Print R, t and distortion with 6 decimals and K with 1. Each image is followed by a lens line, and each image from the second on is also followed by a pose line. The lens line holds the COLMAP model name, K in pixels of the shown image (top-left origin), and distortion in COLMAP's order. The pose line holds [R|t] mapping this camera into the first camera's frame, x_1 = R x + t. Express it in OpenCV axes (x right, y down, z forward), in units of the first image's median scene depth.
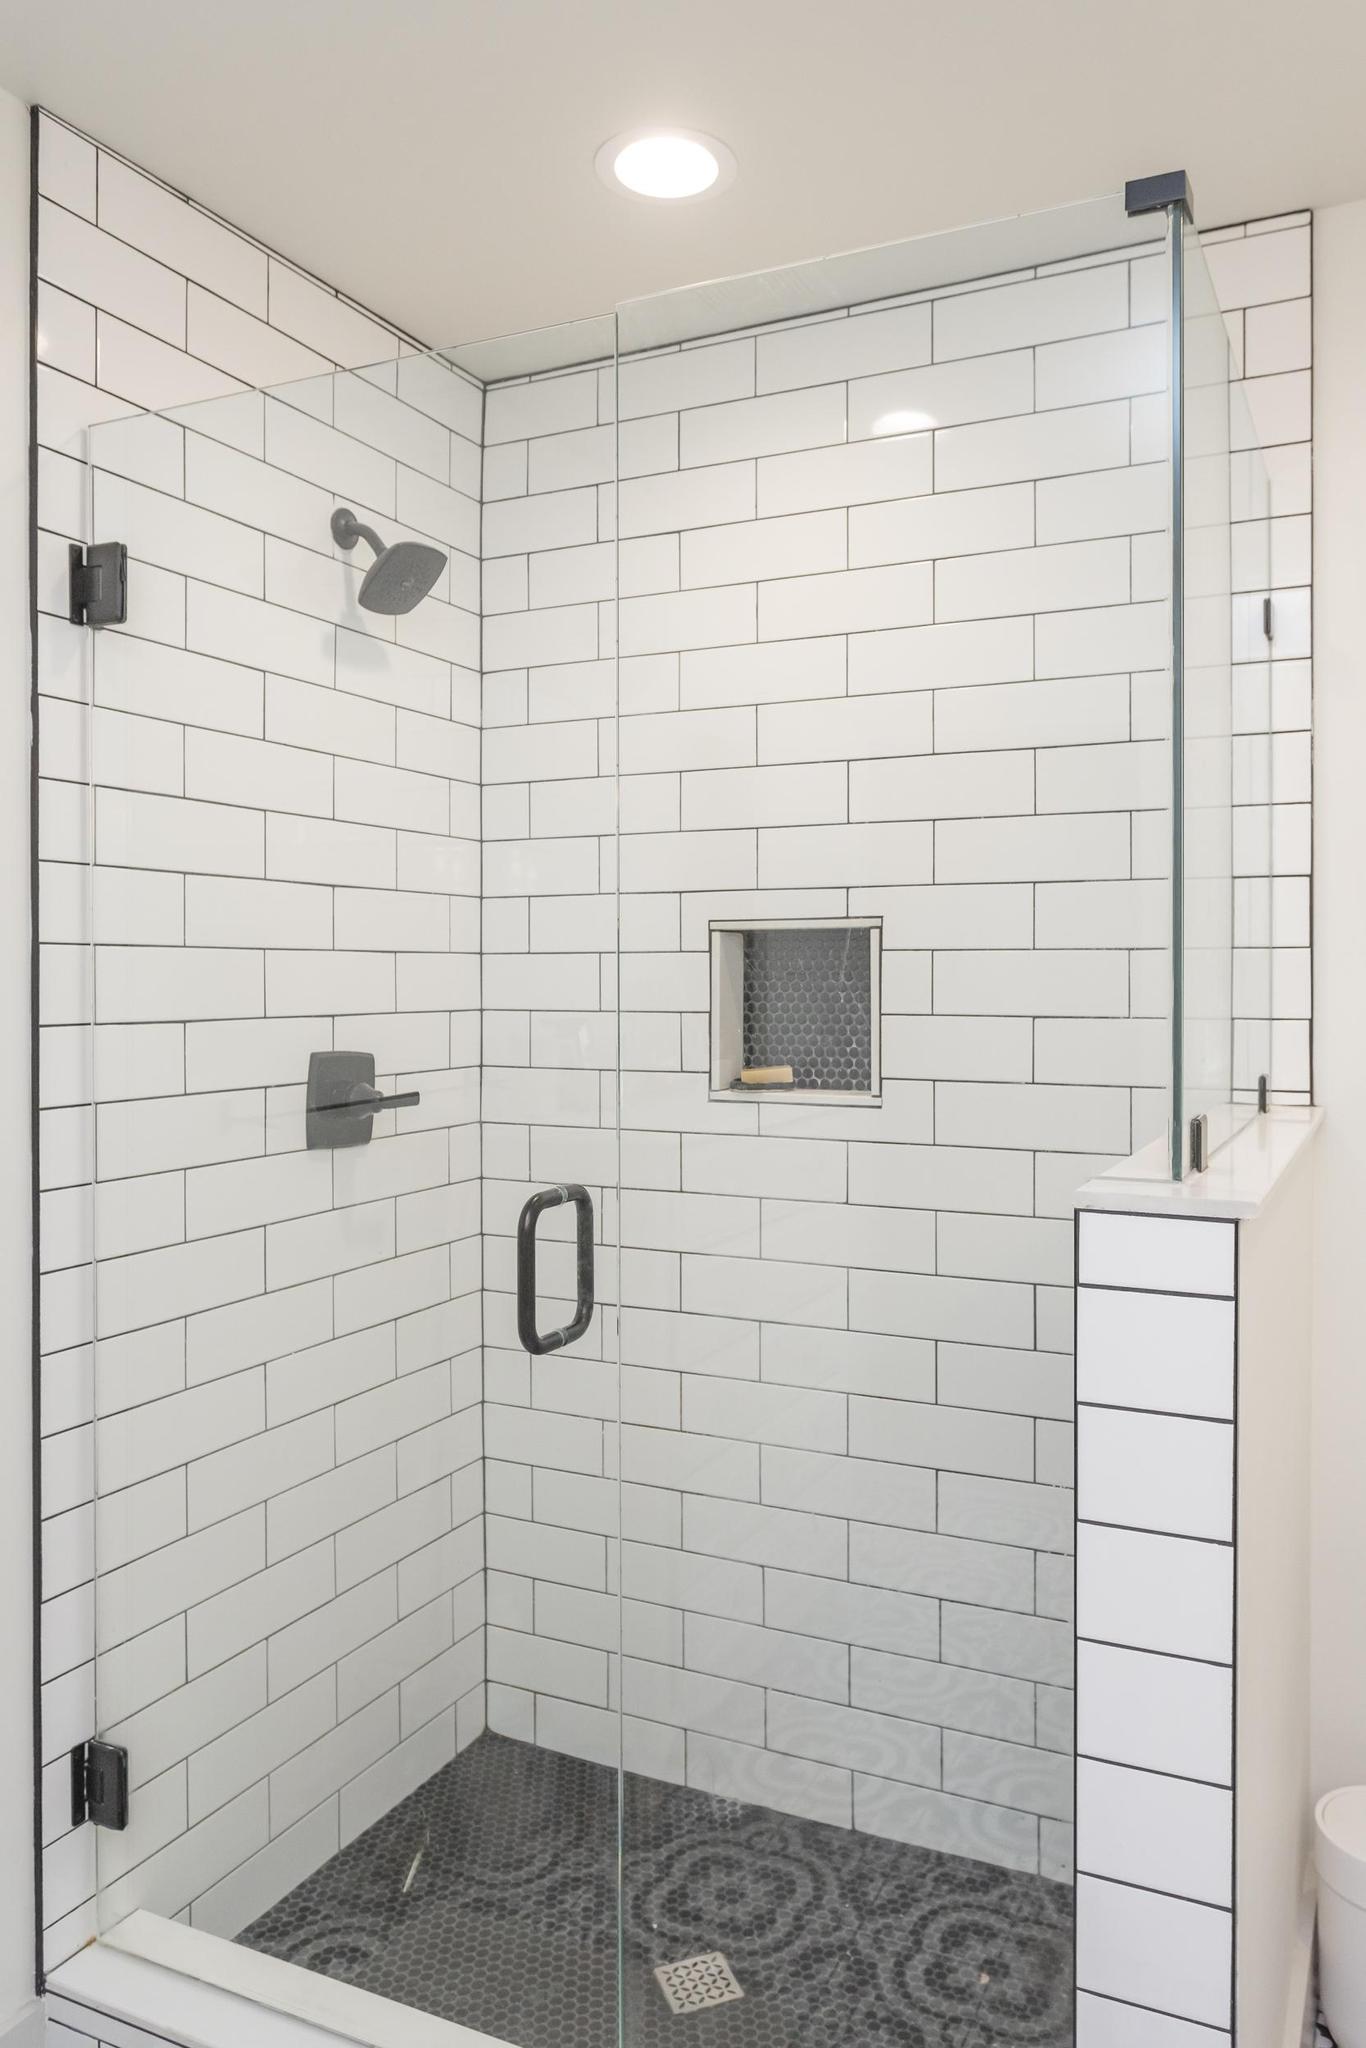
lens RADIAL K [[1530.2, 0, 680.3], [0, 1530.2, 1009.2], [0, 0, 1]] dist [-0.005002, 0.001582]
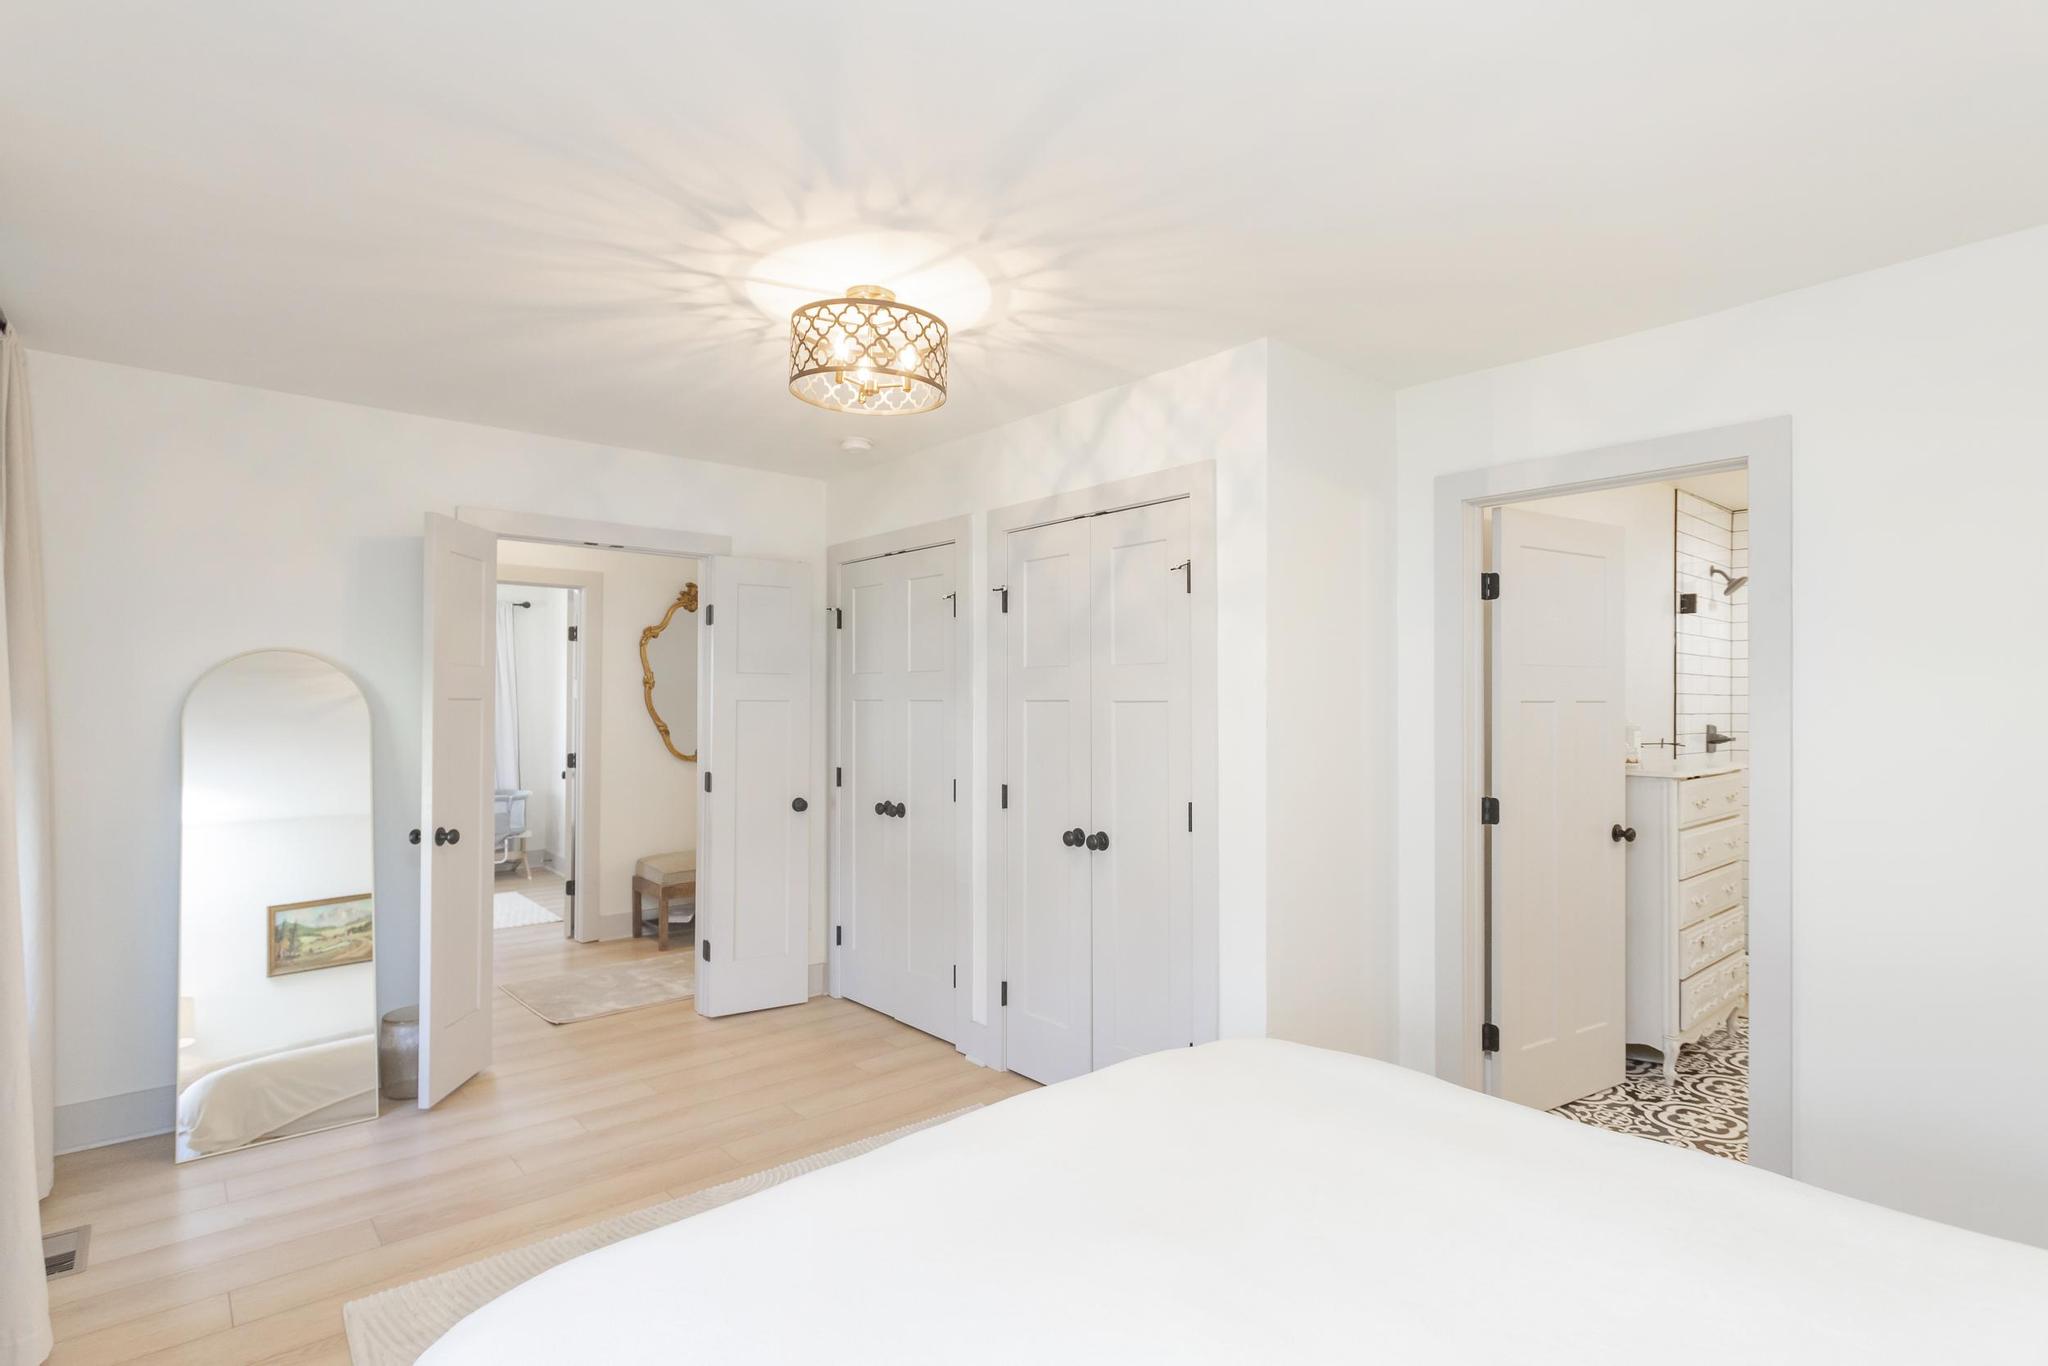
lens RADIAL K [[1002.4, 0, 1018.5], [0, 1002.4, 697.6], [0, 0, 1]] dist [-0.003031, -0.000160]
pose [[0.918876, 0.001728, -0.394542, -0.862502], [-0.012063, 0.999646, -0.023715, 0.044841], [0.394361, 0.026551, 0.918572, -1.875740]]
